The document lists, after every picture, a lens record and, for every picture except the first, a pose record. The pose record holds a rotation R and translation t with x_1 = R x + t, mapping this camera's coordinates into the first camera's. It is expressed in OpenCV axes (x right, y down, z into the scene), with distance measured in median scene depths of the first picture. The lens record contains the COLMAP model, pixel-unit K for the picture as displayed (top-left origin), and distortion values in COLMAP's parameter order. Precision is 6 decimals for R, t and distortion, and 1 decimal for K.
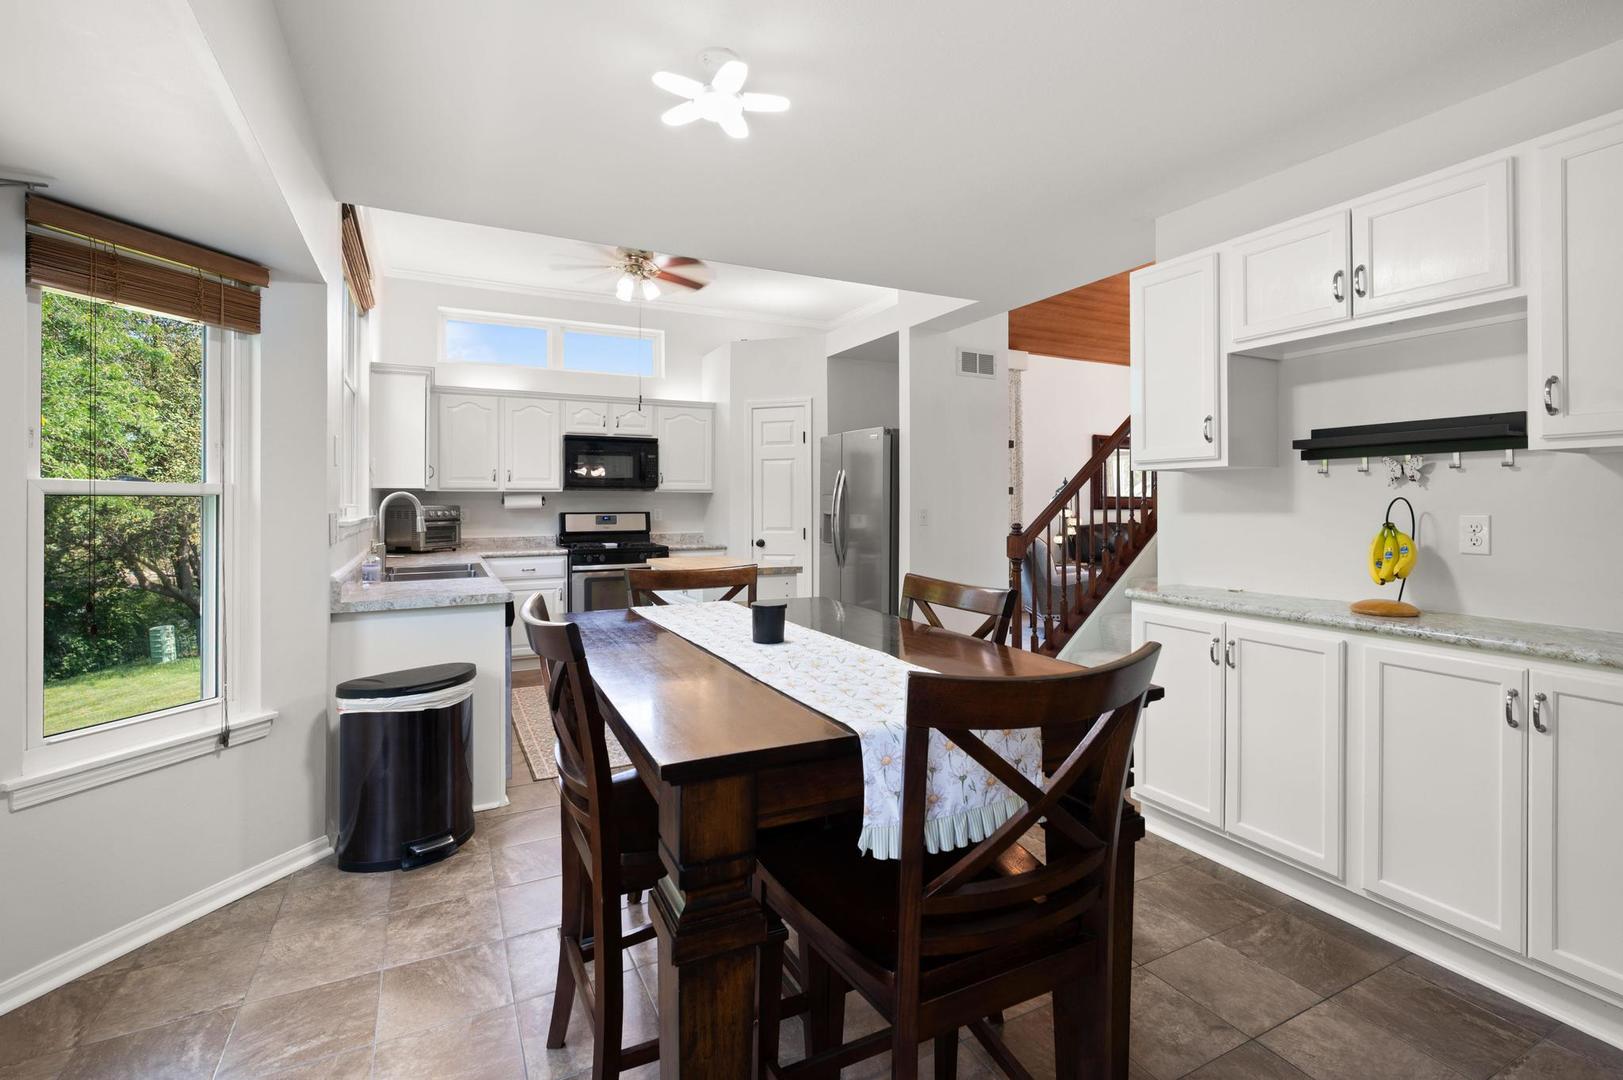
lens RADIAL K [[721.8, 0, 803.0], [0, 721.8, 502.4], [0, 0, 1]] dist [-0.002916, -0.000262]
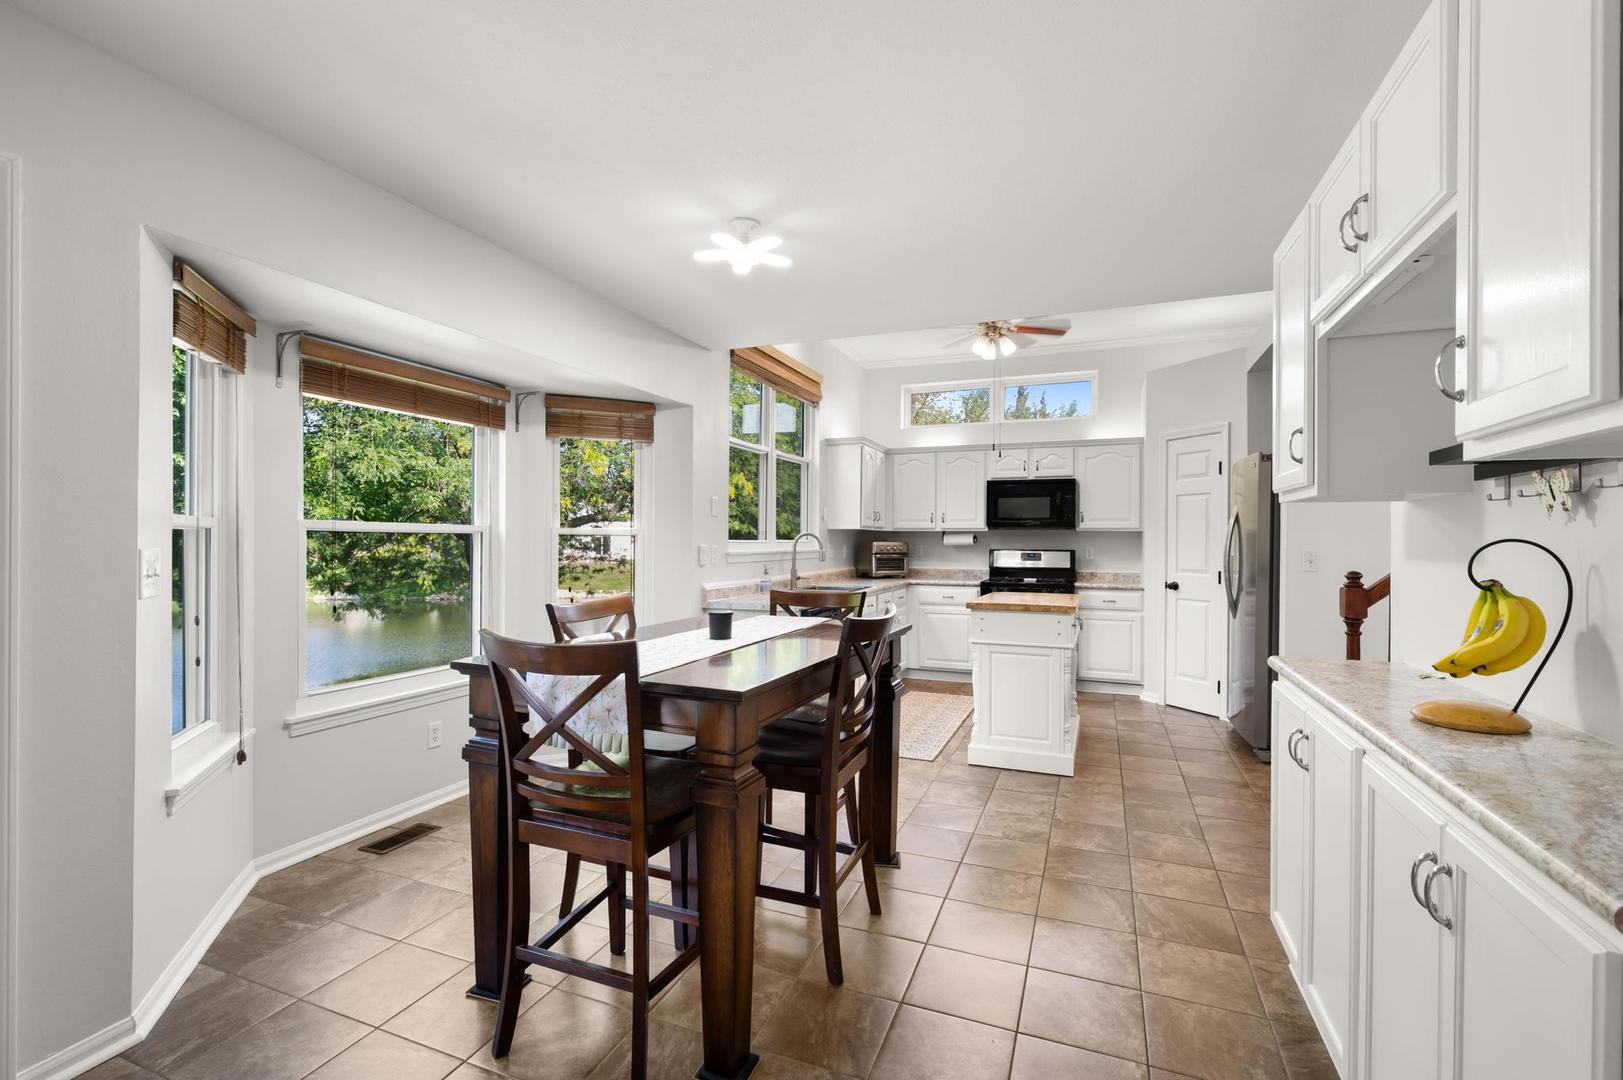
lens RADIAL K [[707.1, 0, 811.5], [0, 707.1, 540.0], [0, 0, 1]] dist [0.000751, 0.000018]
pose [[0.654858, 0.006920, -0.755720, 0.323641], [-0.007989, 0.999966, 0.002234, -0.000520], [0.755710, 0.004575, 0.654891, 0.062851]]
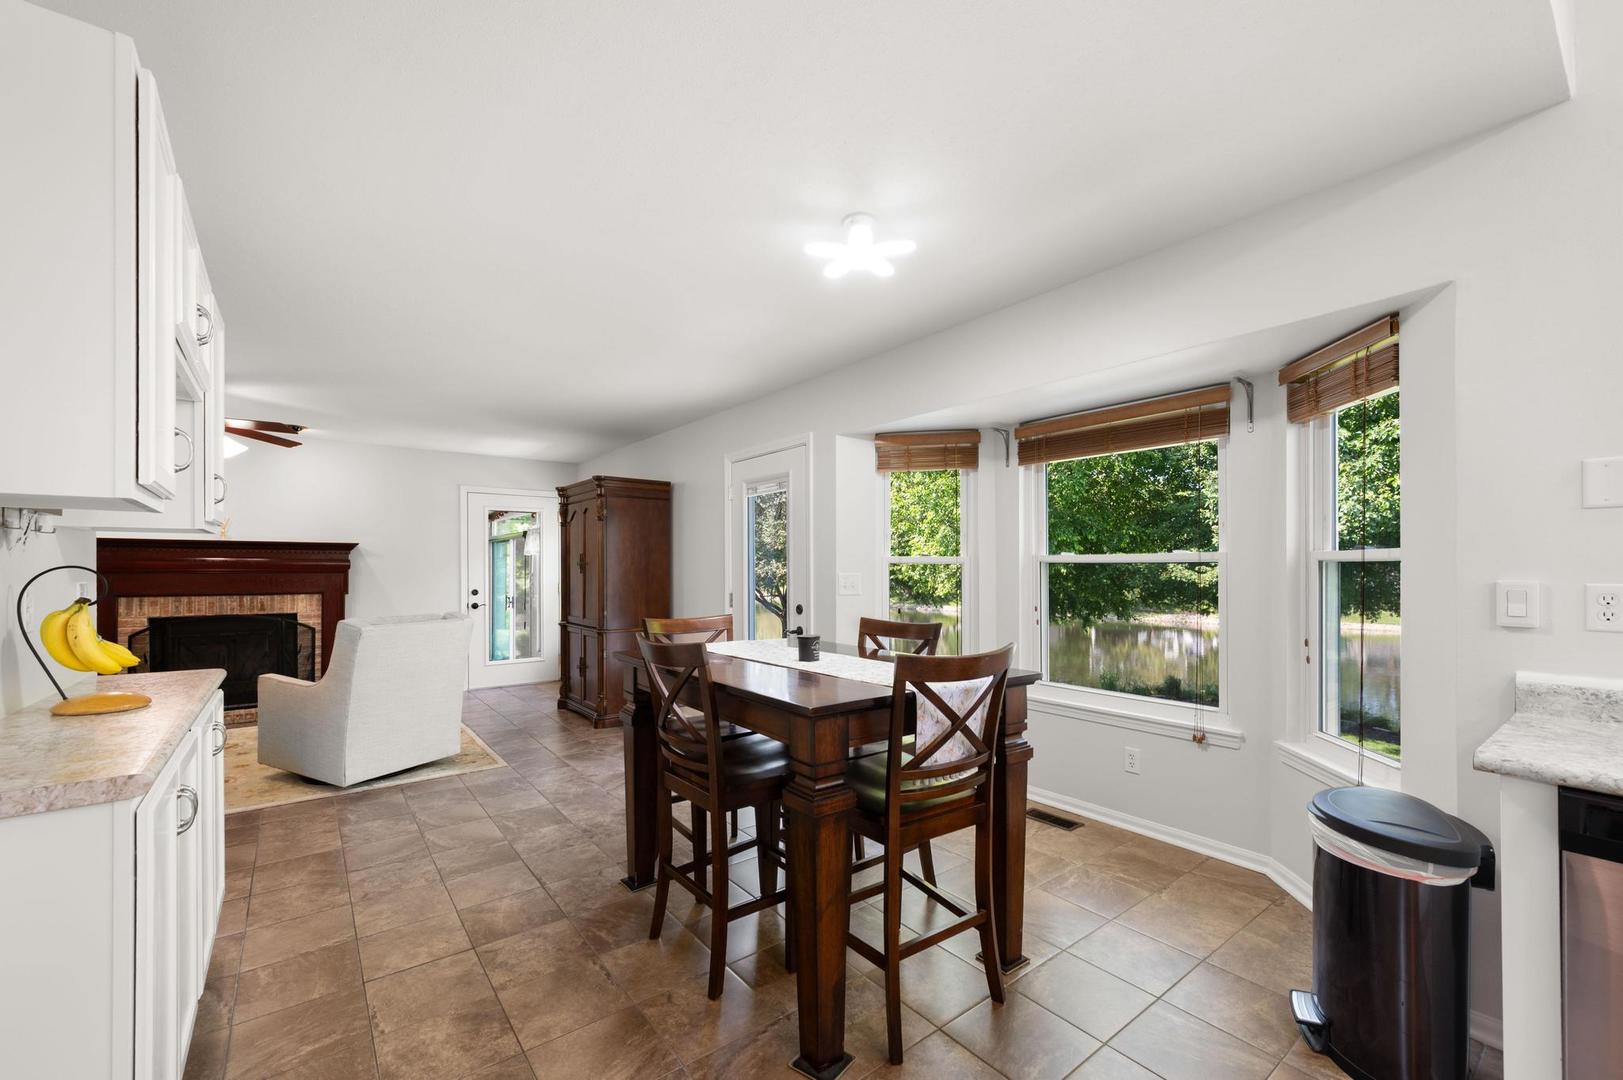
lens RADIAL K [[665.3, 0, 816.9], [0, 665.3, 564.8], [0, 0, 1]] dist [0.000915, 0.000121]
pose [[-0.982629, 0.004002, -0.185536, 0.056136], [0.004673, 0.999984, -0.003182, -0.000359], [0.185520, -0.003994, -0.982632, 0.685458]]
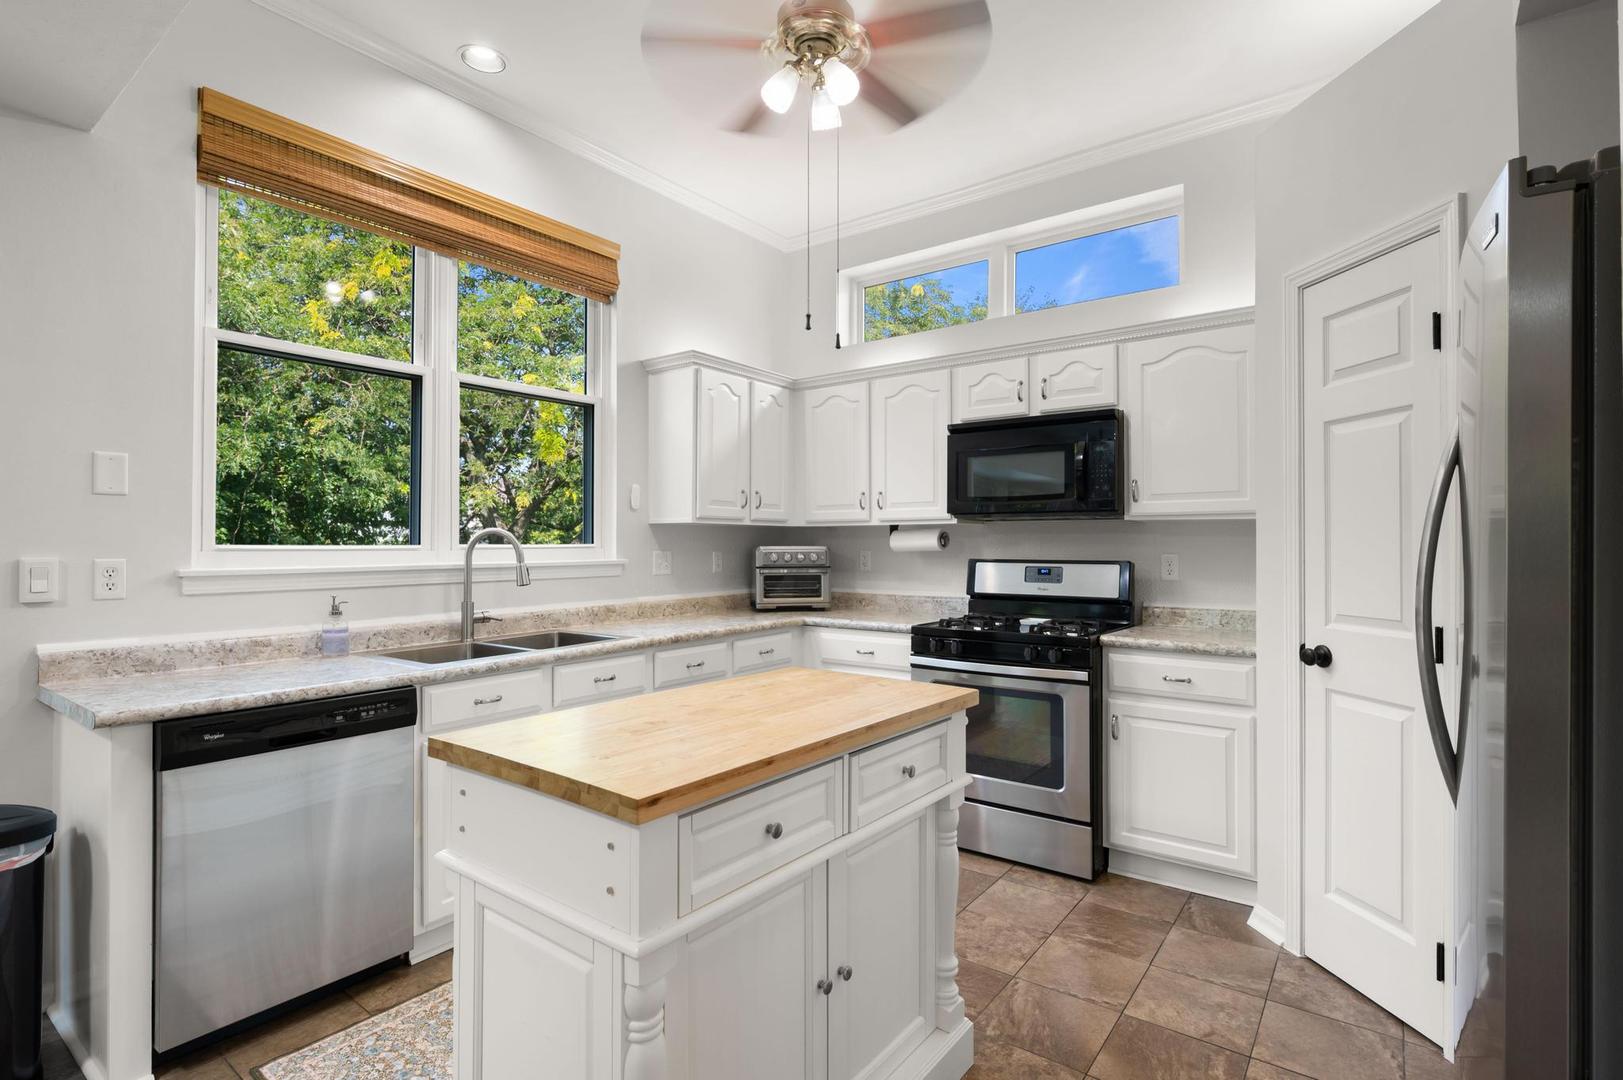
lens RADIAL K [[782.5, 0, 807.6], [0, 782.5, 536.1], [0, 0, 1]] dist [0.000651, -0.000085]
pose [[0.435782, -0.003875, -0.900044, 0.182004], [-0.000365, 0.999990, -0.004481, -0.001556], [0.900052, 0.002281, 0.435776, 0.613141]]
